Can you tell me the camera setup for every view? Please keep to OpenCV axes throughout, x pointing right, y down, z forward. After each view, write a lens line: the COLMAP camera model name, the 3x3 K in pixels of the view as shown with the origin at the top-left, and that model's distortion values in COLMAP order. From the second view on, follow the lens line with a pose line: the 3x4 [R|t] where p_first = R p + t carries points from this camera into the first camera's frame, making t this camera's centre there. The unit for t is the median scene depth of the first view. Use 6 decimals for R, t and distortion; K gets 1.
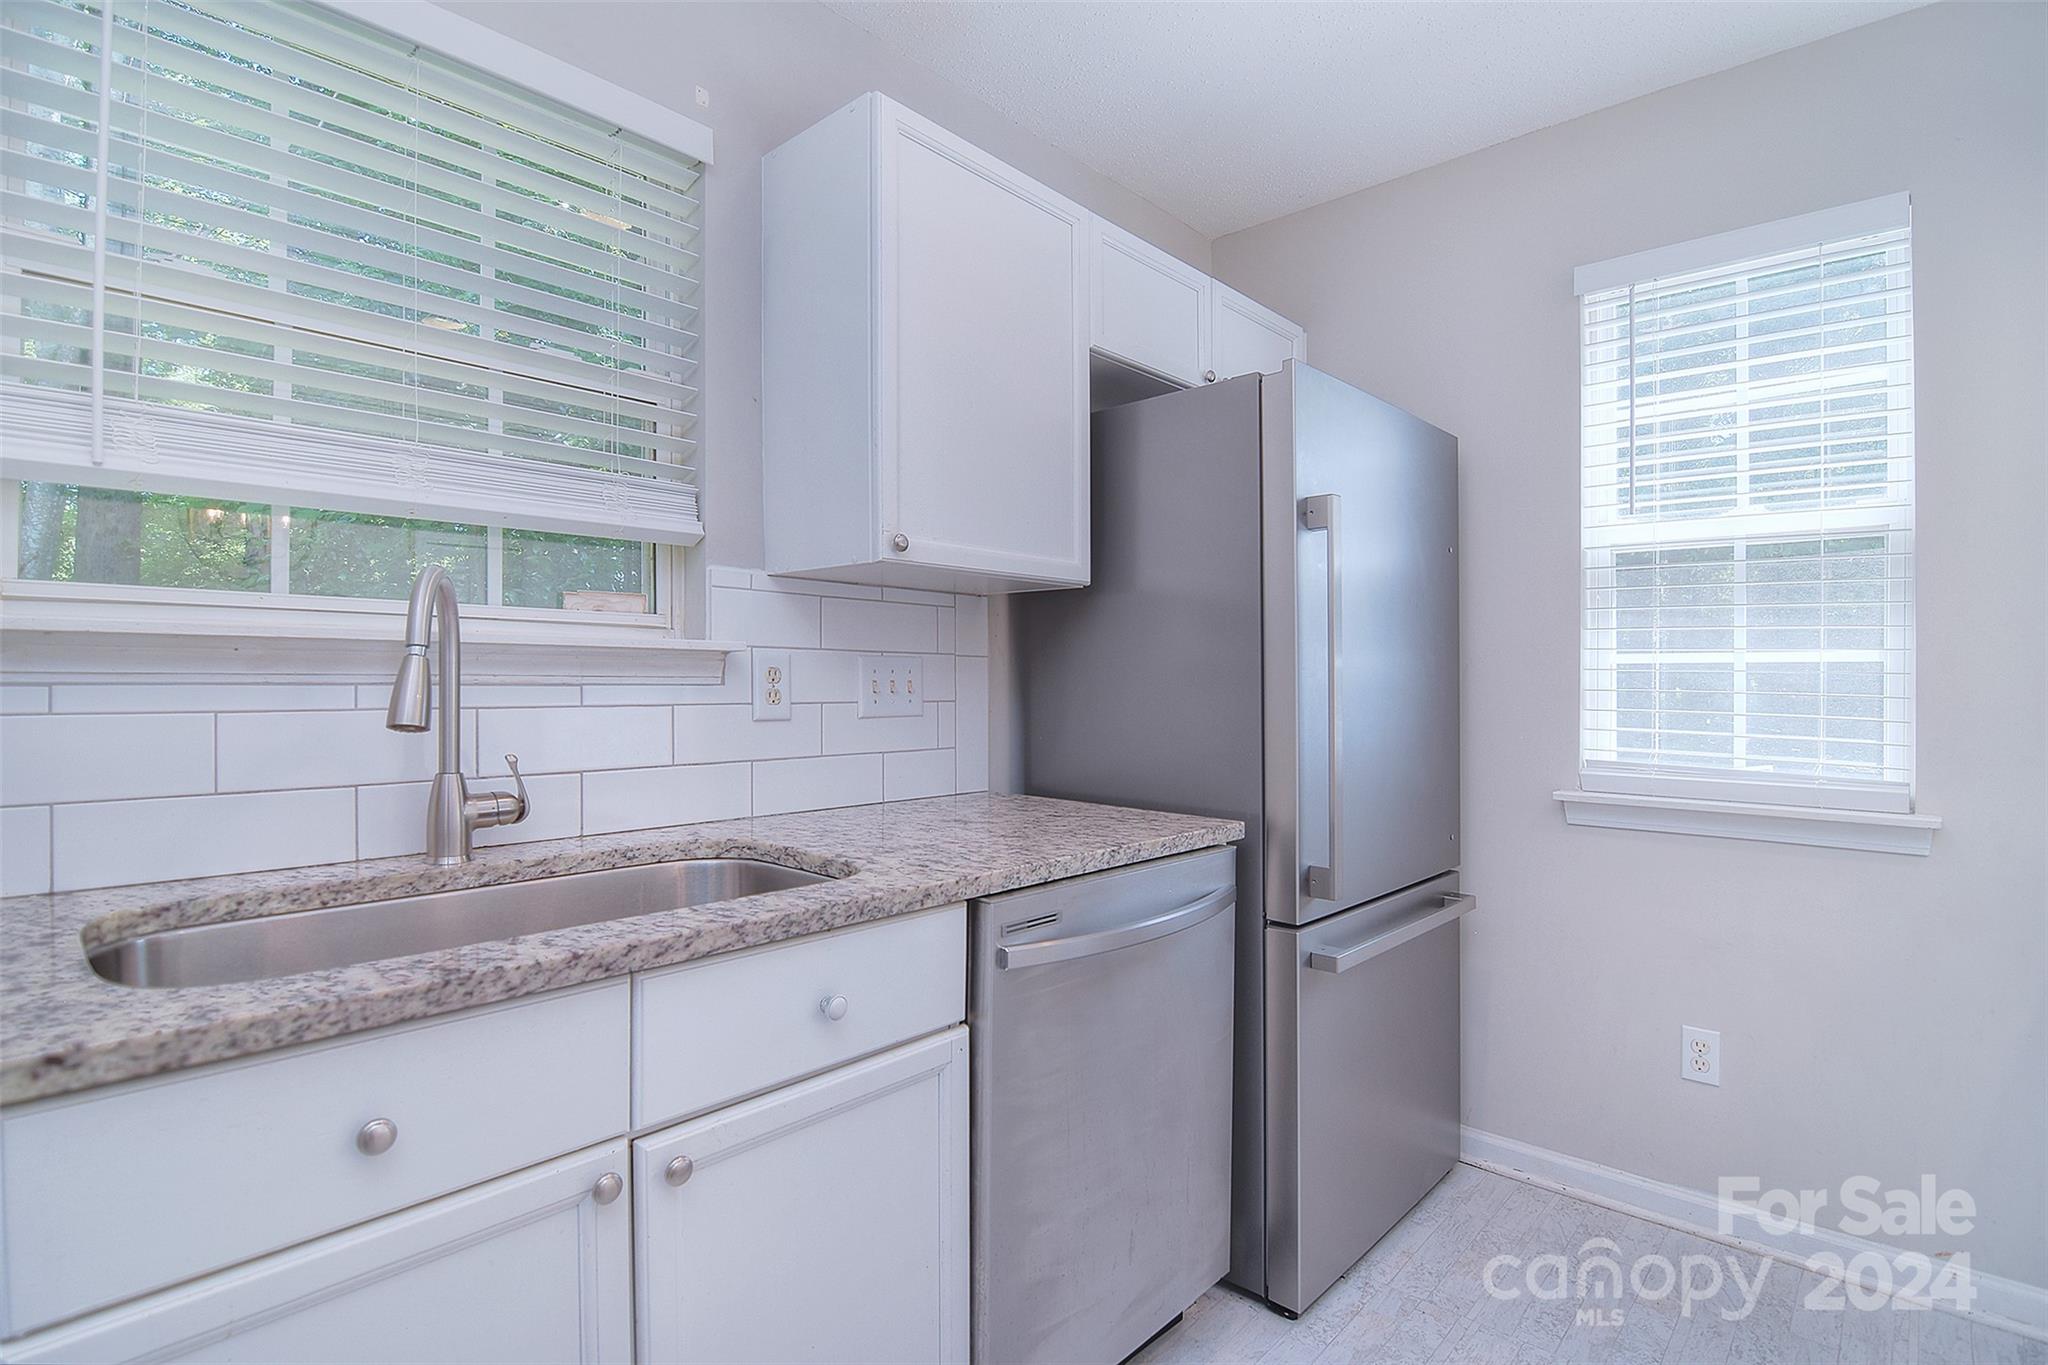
lens RADIAL K [[995.2, 0, 1029.0], [0, 995.2, 689.3], [0, 0, 1]] dist [-0.002371, -0.012419]
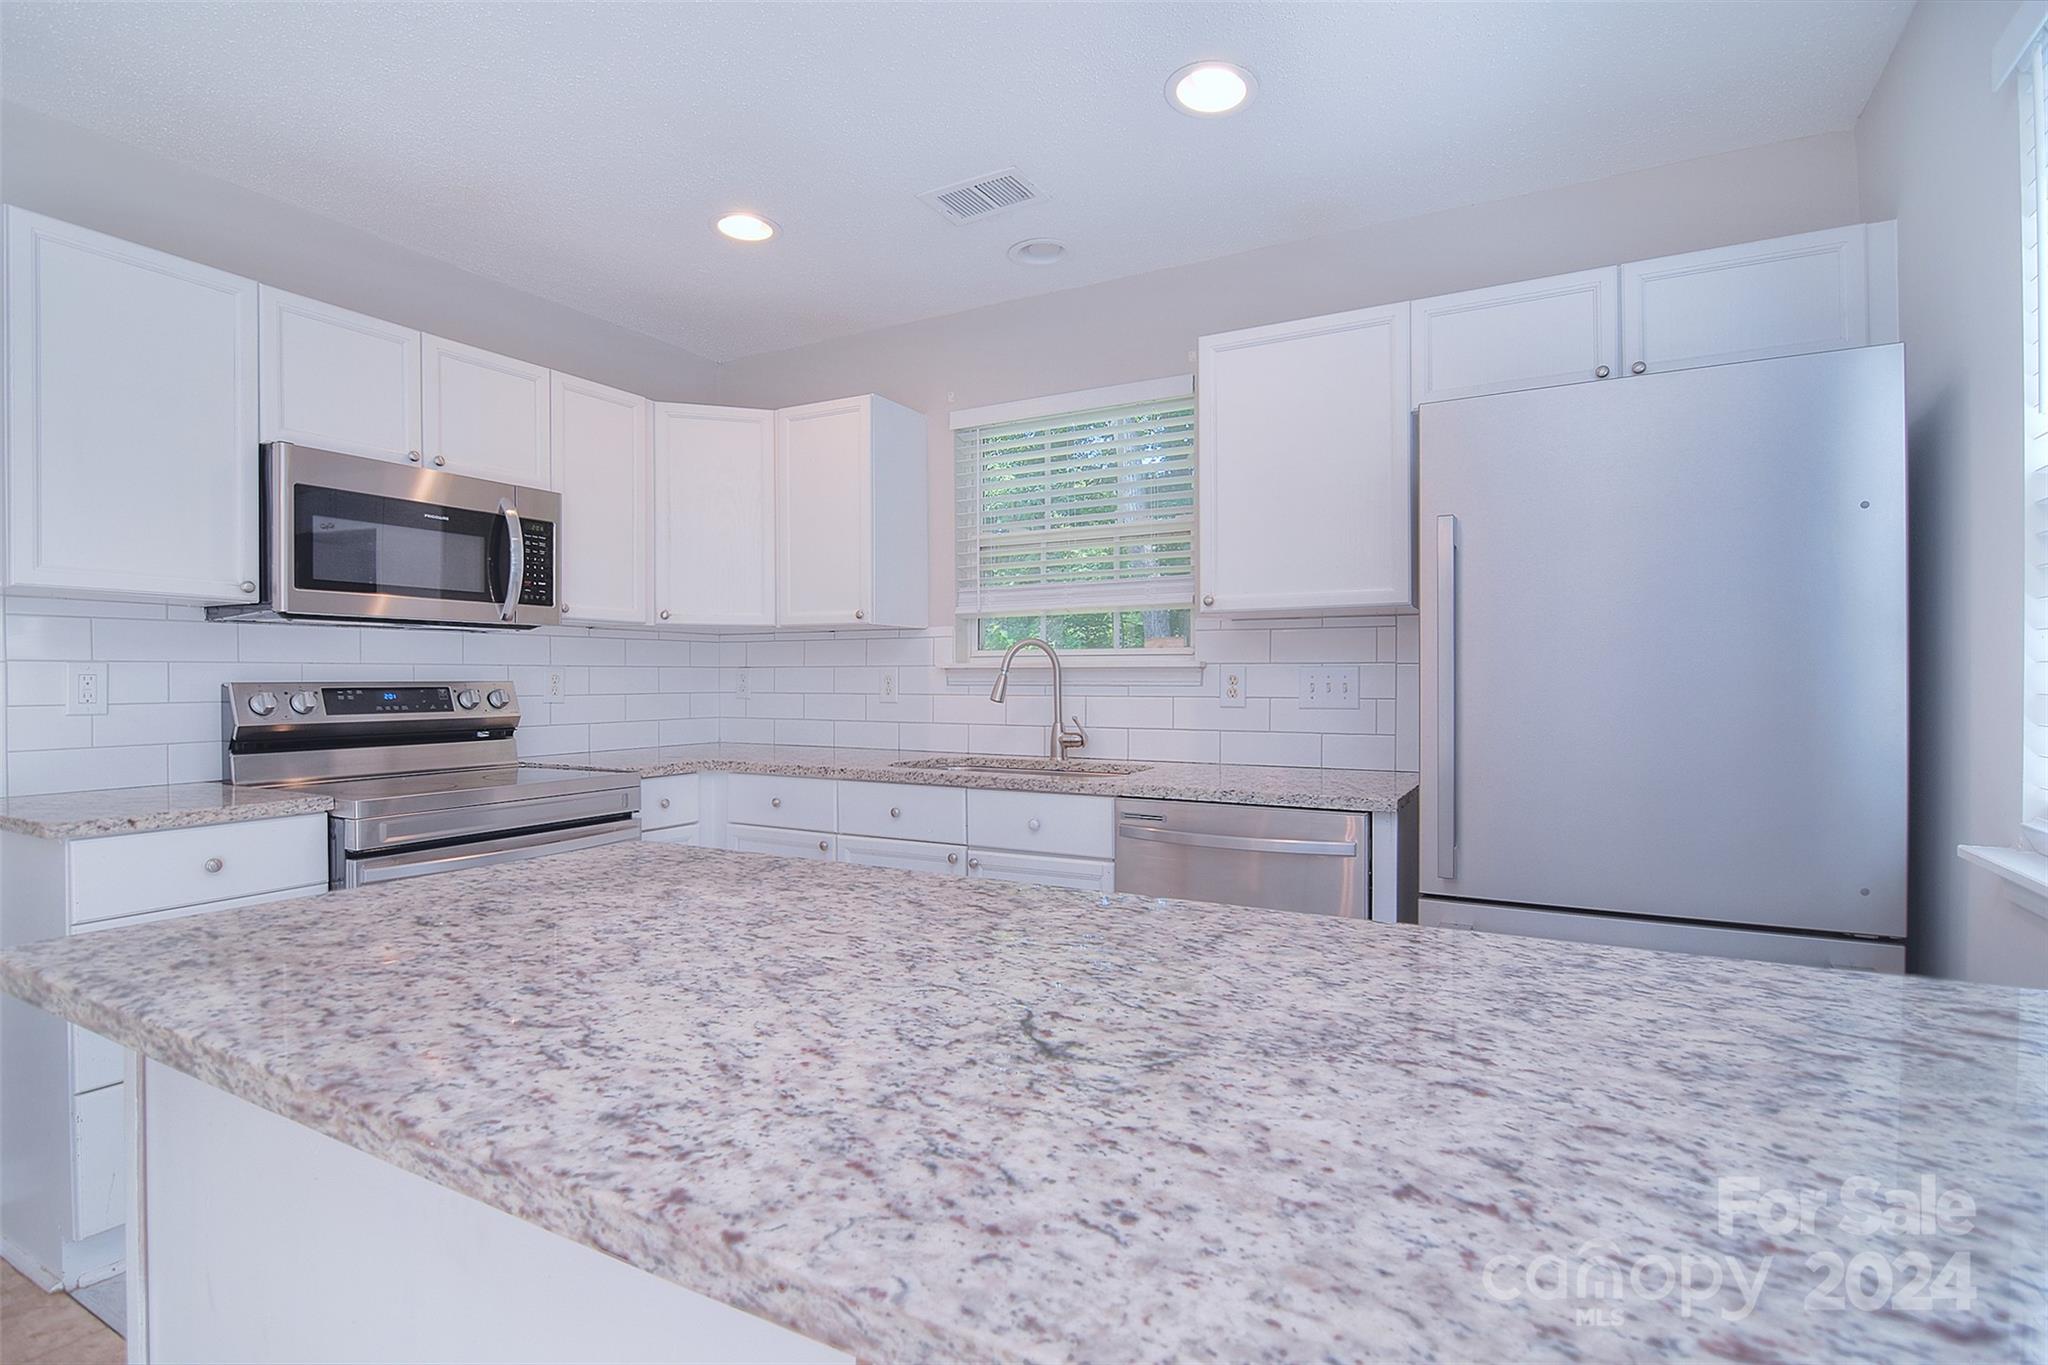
lens RADIAL K [[995.2, 0, 1029.0], [0, 995.2, 689.3], [0, 0, 1]] dist [-0.002371, -0.012419]
pose [[0.232144, 0.000002, -0.972682, 1.346354], [-0.010449, 0.999942, -0.002492, 0.009019], [0.972625, 0.010742, 0.232130, 0.302245]]
